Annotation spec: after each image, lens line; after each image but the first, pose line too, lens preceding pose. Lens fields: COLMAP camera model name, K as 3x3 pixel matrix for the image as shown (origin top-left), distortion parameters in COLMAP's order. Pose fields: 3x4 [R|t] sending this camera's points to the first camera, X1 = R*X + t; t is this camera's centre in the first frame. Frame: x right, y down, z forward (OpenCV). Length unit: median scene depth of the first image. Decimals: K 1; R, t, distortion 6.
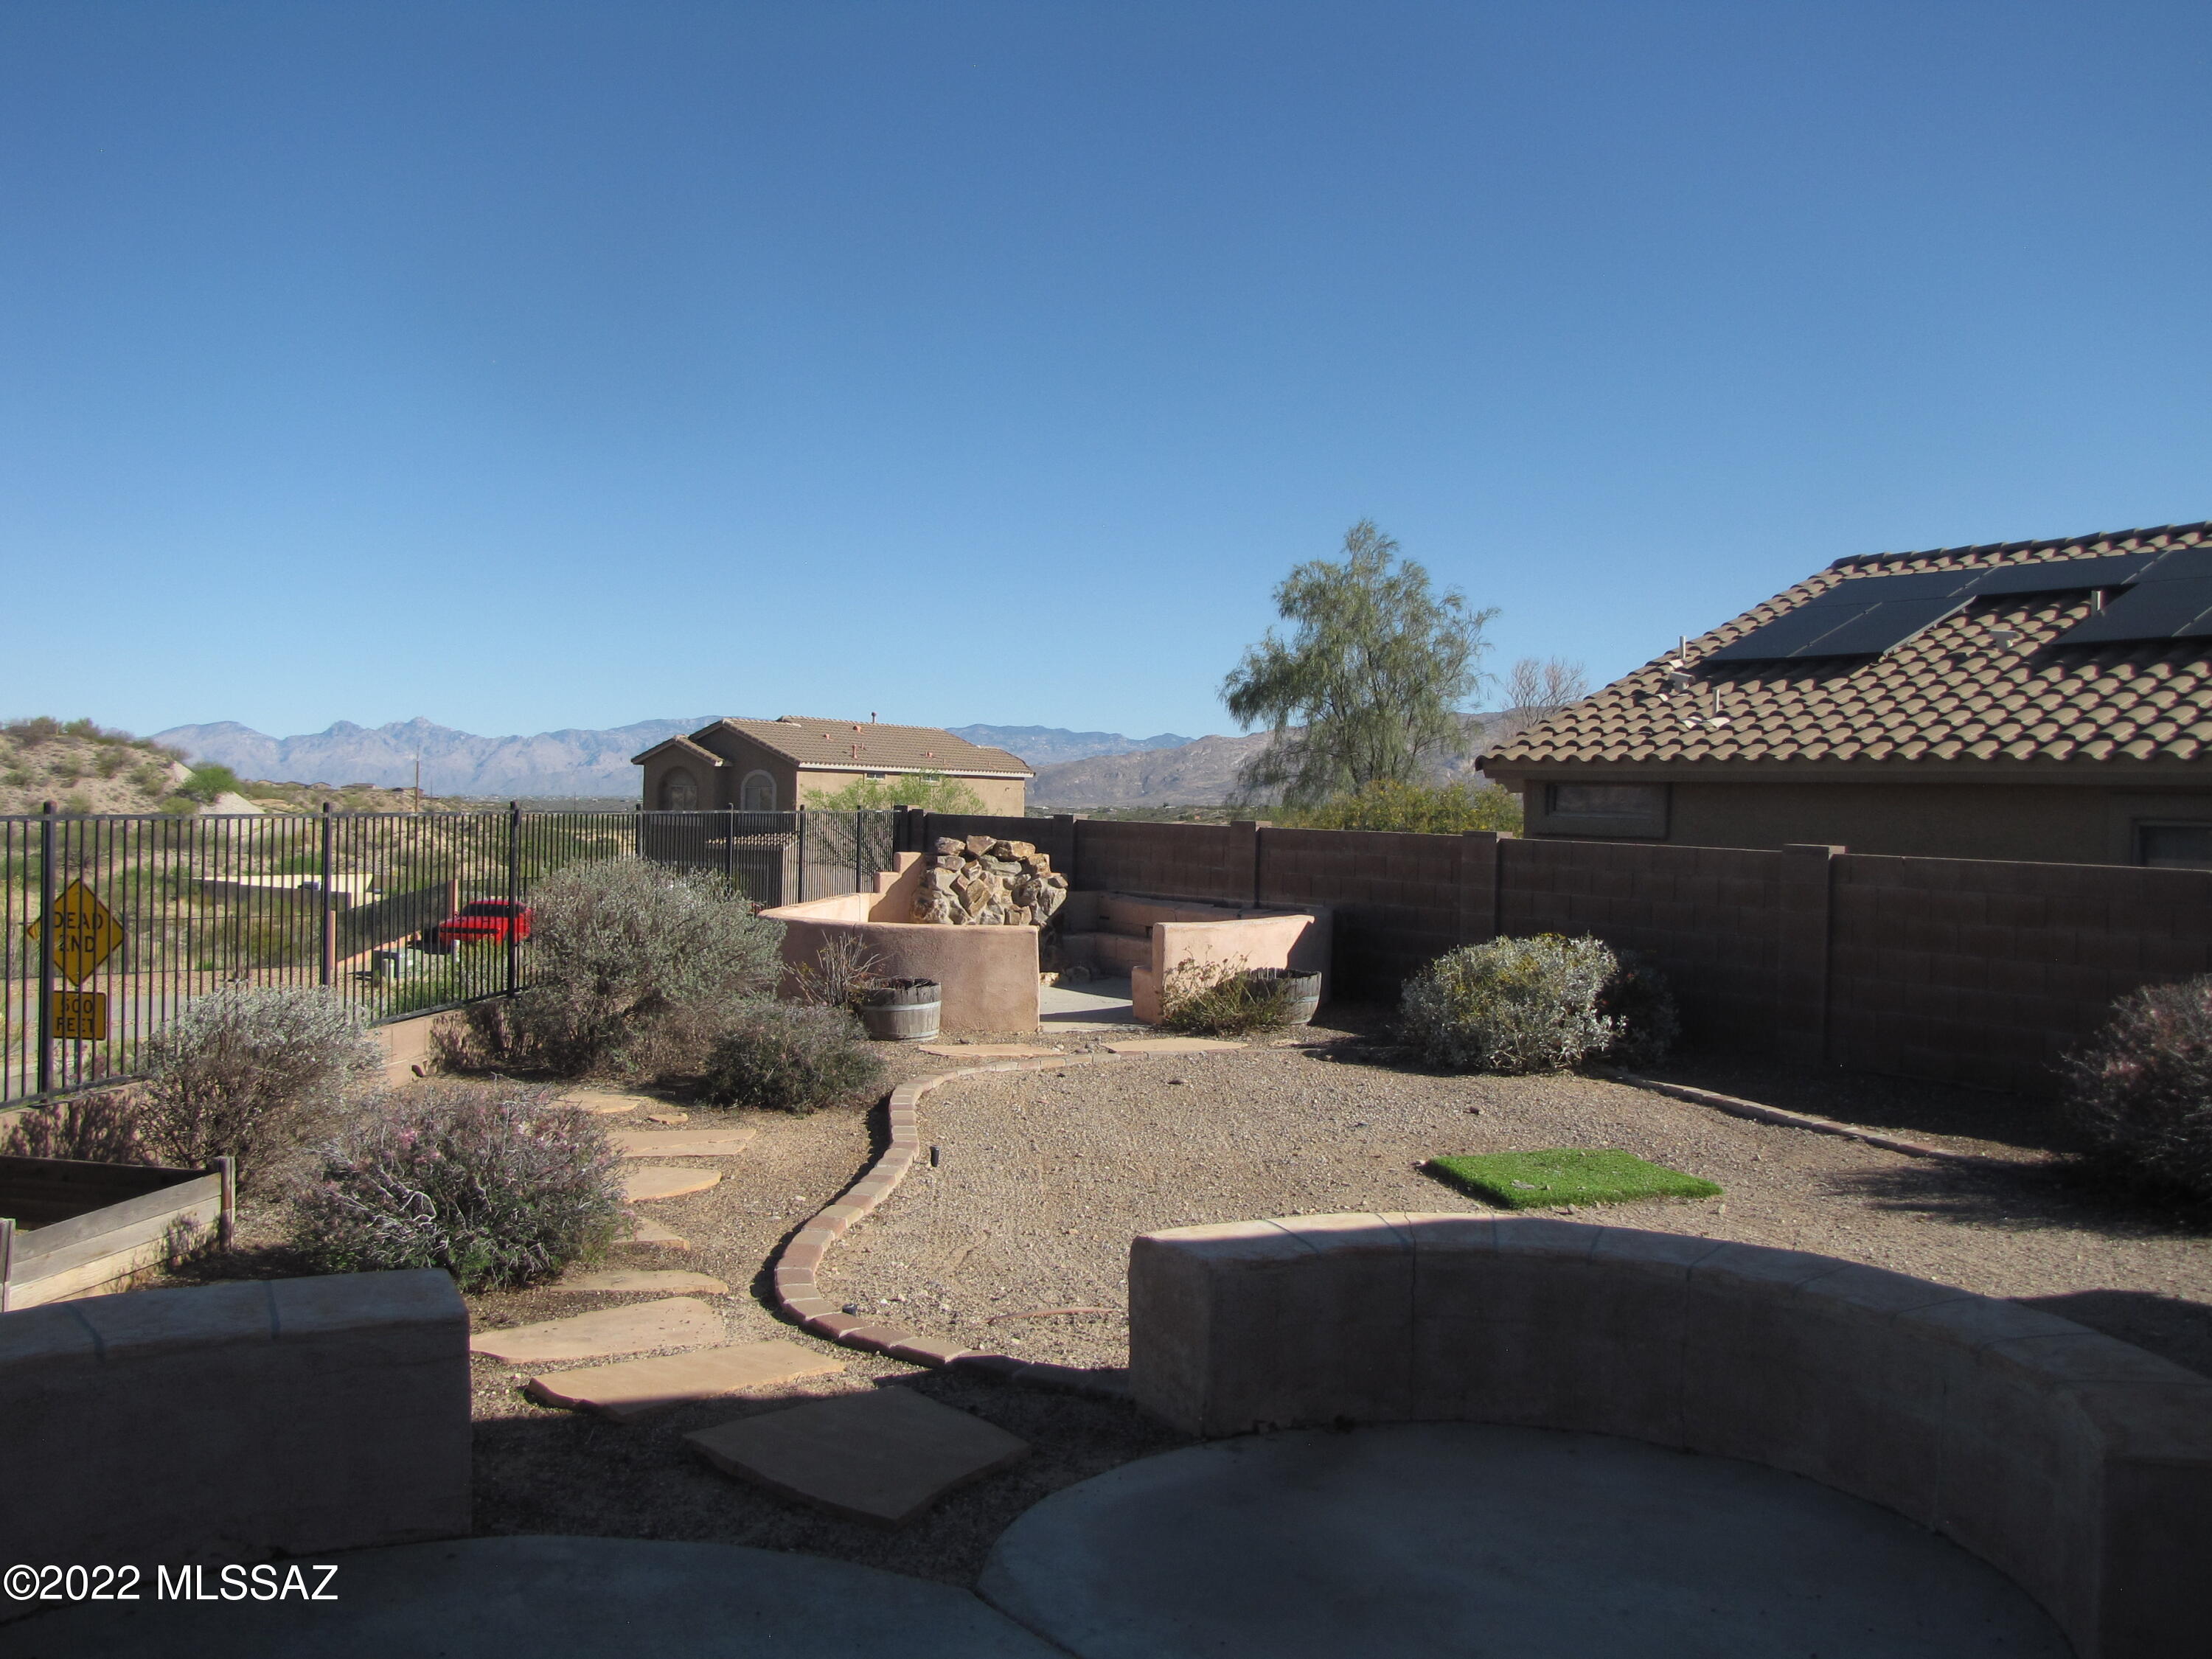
lens RADIAL K [[1902.9, 0, 1146.5], [0, 1902.9, 799.3], [0, 0, 1]] dist [-0.175547, 0.148651]
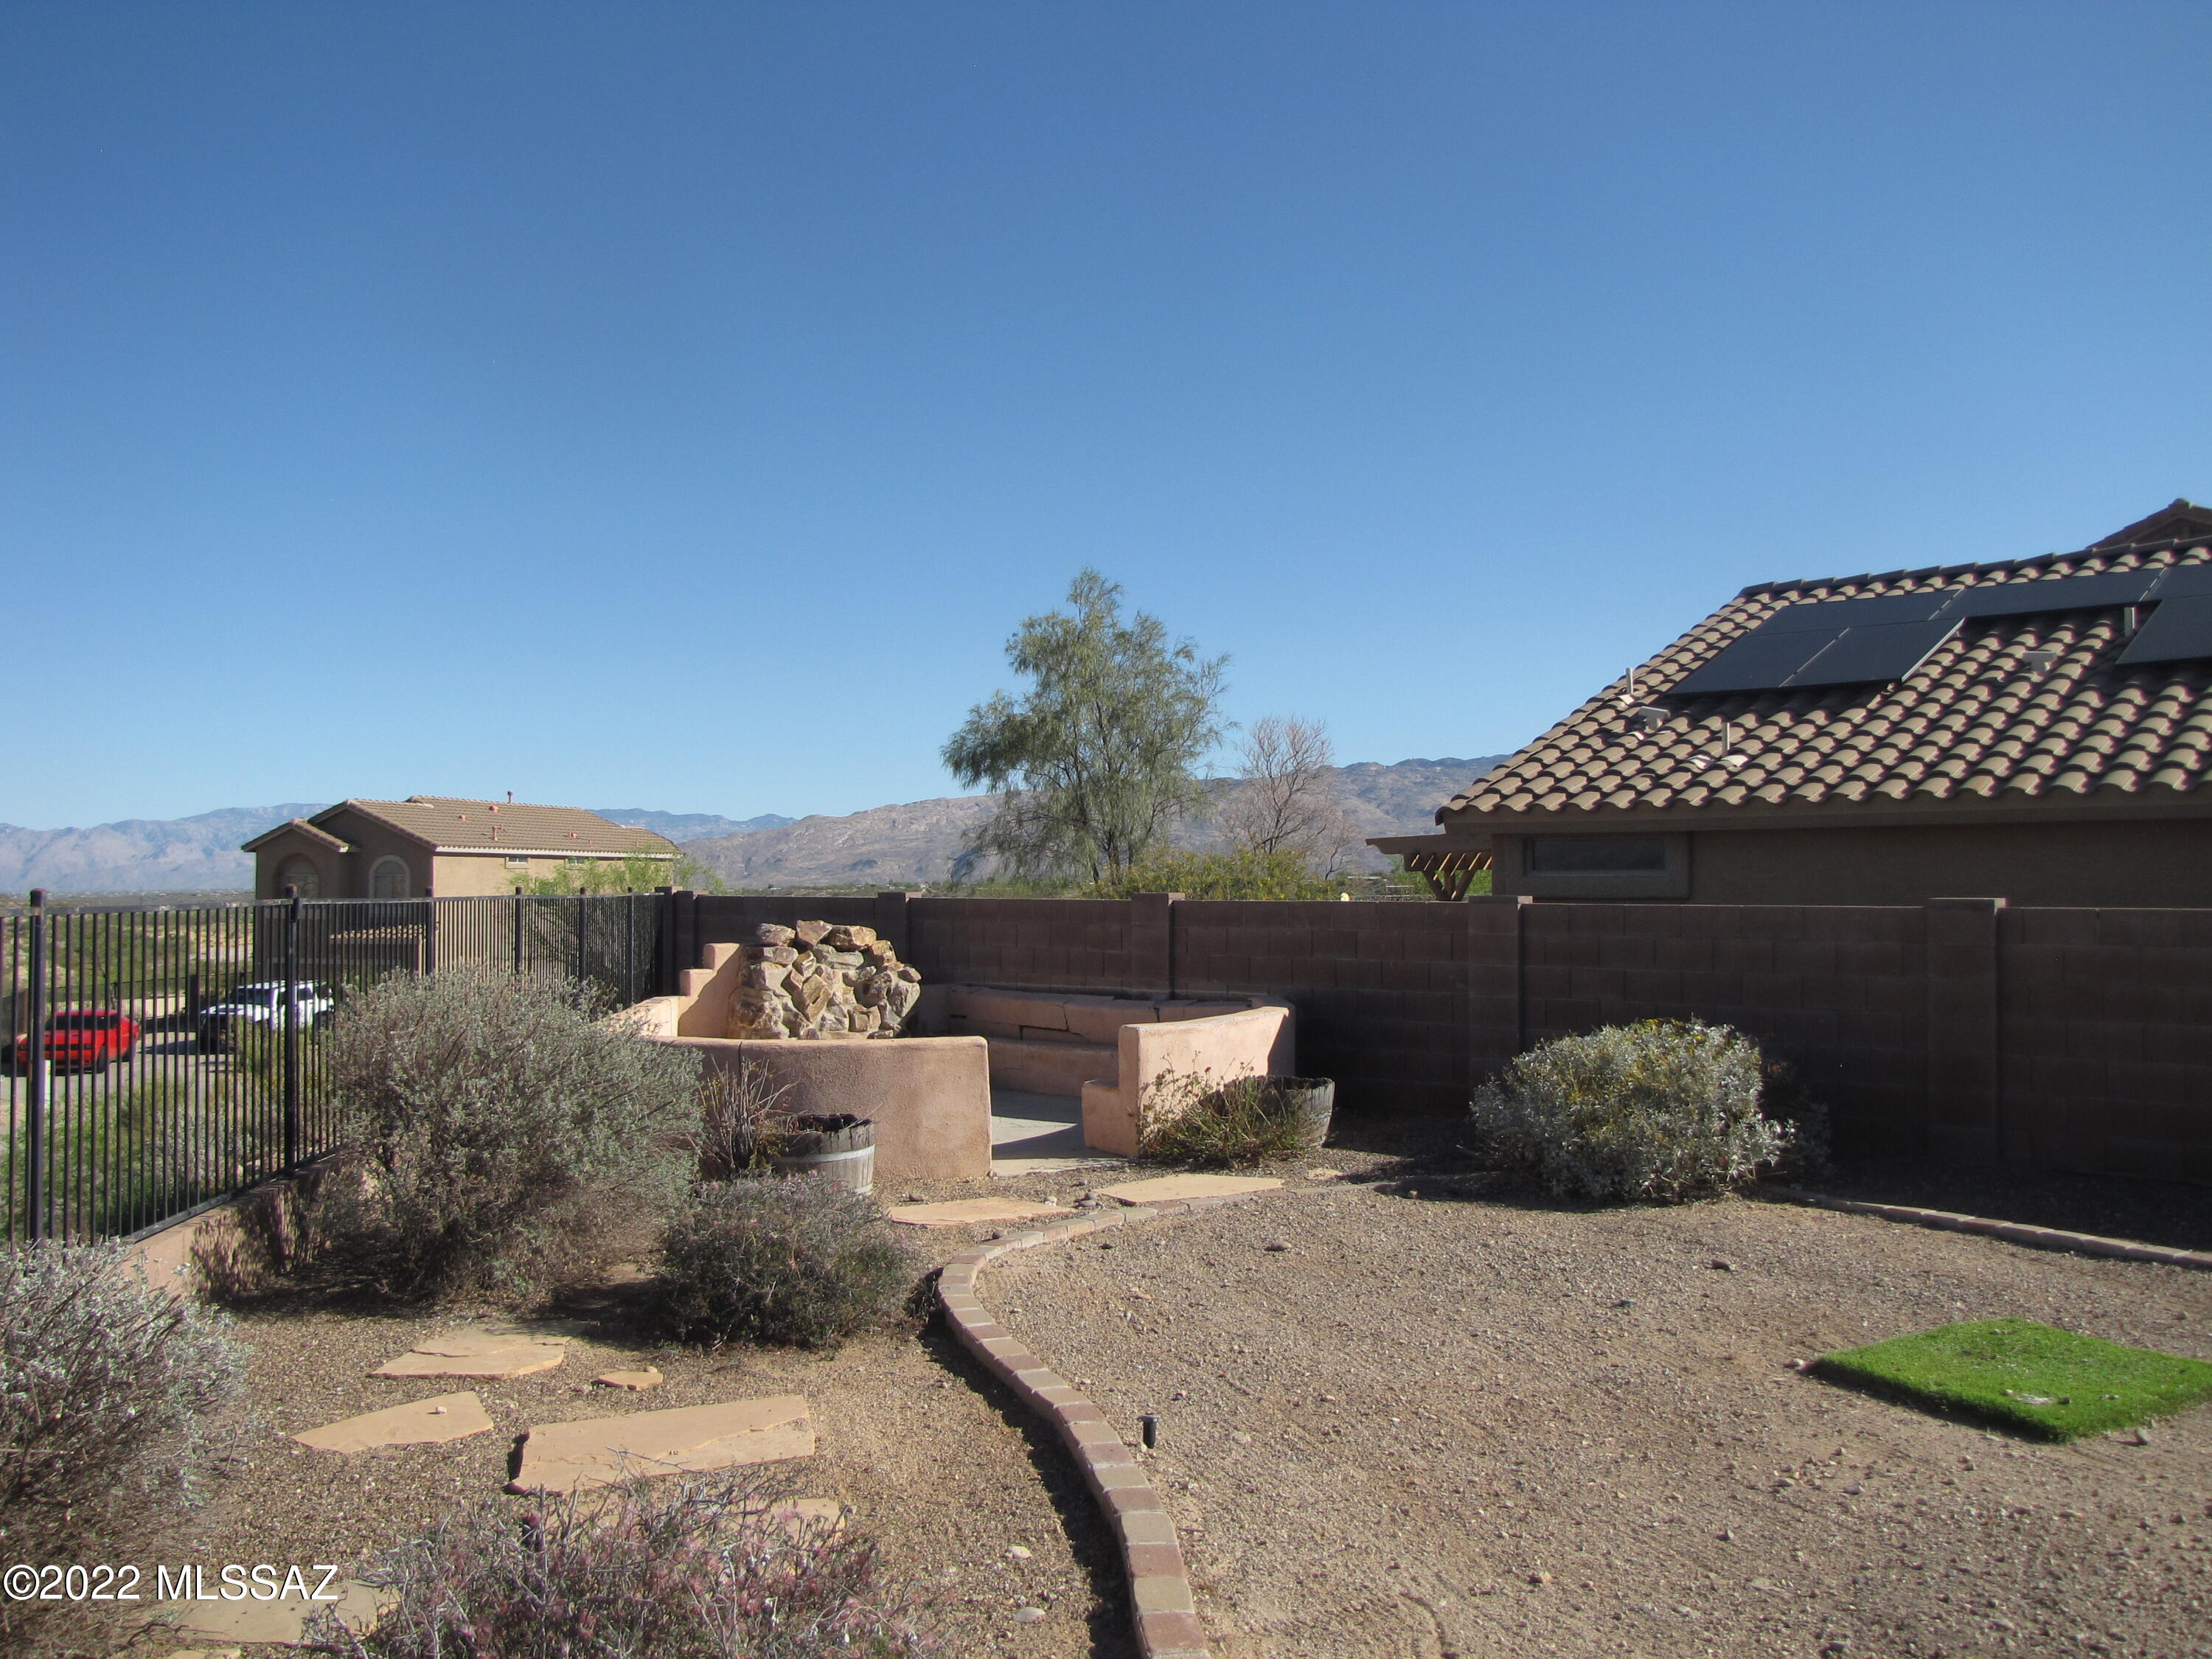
lens RADIAL K [[1902.9, 0, 1155.4], [0, 1902.9, 813.4], [0, 0, 1]] dist [-0.175547, 0.148651]
pose [[0.977376, -0.017881, 0.210751, -0.140487], [0.024876, 0.999222, -0.030589, 0.002530], [-0.210040, 0.035140, 0.977061, 0.230916]]
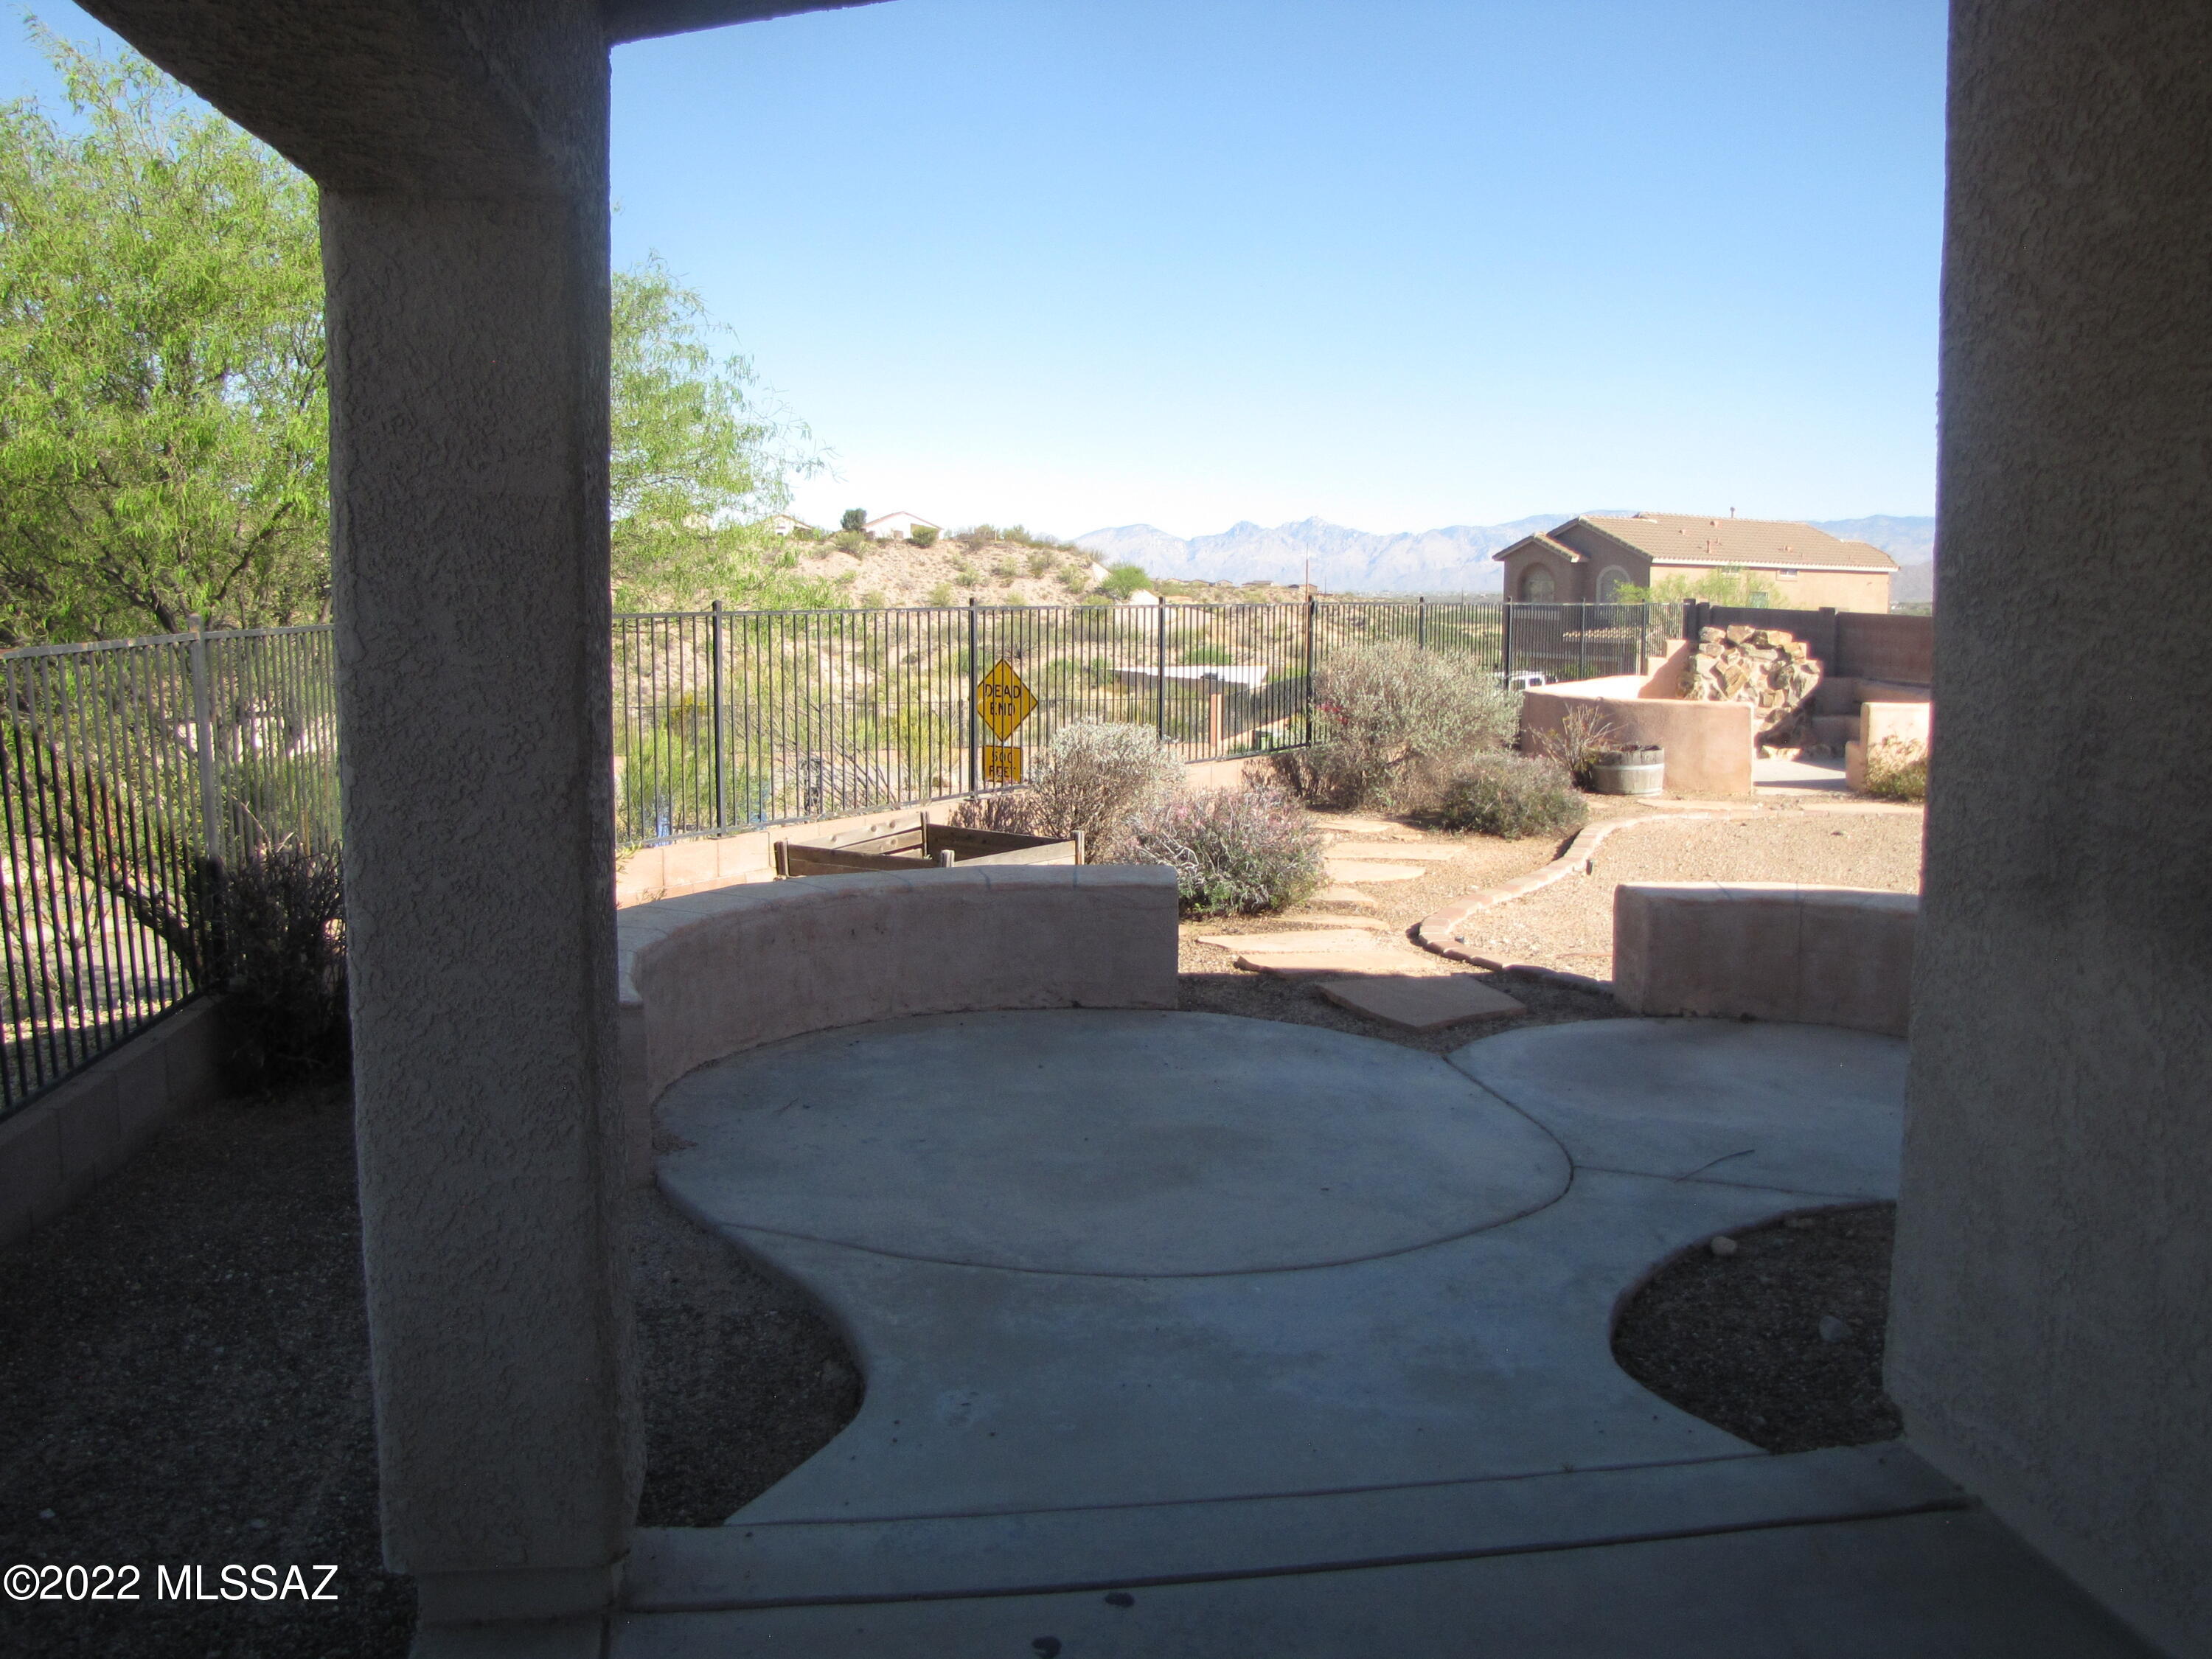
lens RADIAL K [[1902.9, 0, 1134.3], [0, 1902.9, 795.1], [0, 0, 1]] dist [-0.175547, 0.148651]
pose [[0.892411, 0.037867, -0.449631, 0.113107], [0.010134, 0.994539, 0.103873, 0.000798], [0.451109, -0.097254, 0.887154, -0.173165]]
